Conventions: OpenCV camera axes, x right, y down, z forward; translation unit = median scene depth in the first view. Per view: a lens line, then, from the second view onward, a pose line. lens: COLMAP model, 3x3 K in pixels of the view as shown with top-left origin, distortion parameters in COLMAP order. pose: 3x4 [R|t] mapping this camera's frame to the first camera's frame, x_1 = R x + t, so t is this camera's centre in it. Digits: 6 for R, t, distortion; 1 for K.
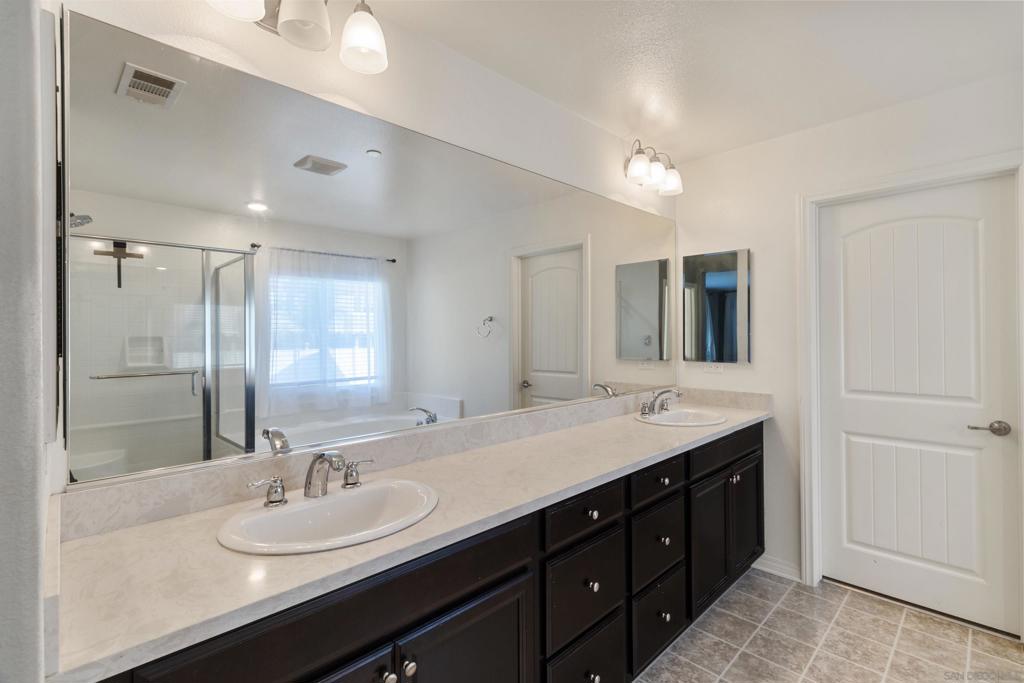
lens RADIAL K [[484.6, 0, 517.9], [0, 484.6, 334.5], [0, 0, 1]] dist [0.004291, 0.000307]
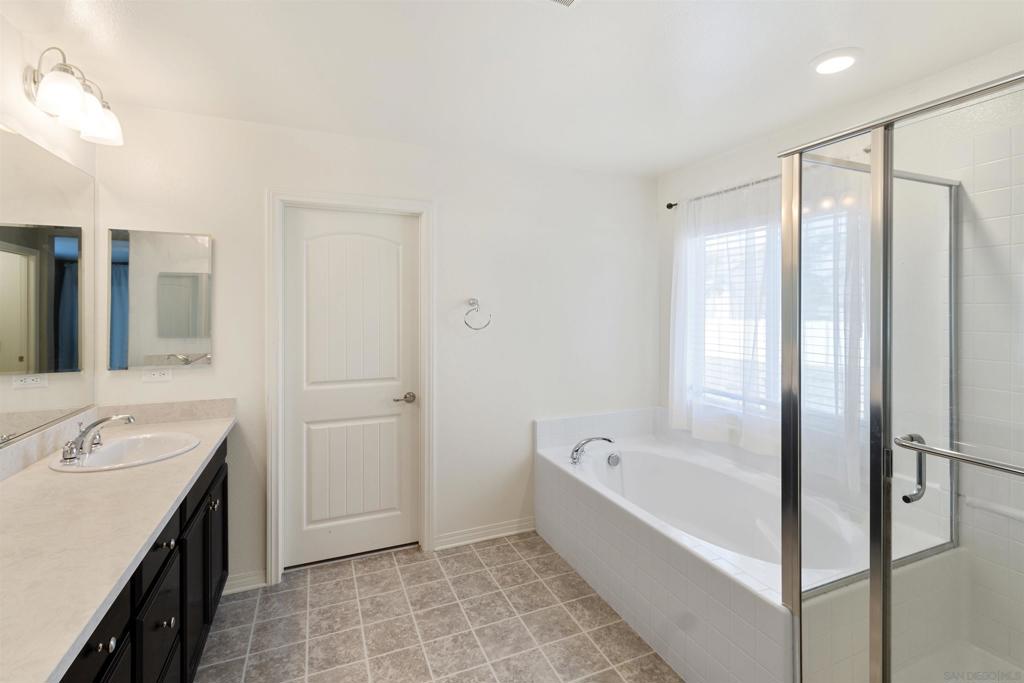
lens RADIAL K [[484.6, 0, 547.3], [0, 484.6, 313.4], [0, 0, 1]] dist [0.004291, 0.000307]
pose [[0.342629, 0.000982, 0.939470, -0.157015], [-0.004444, 0.999990, 0.000576, -0.044912], [-0.939460, -0.004372, 0.342630, 0.148003]]
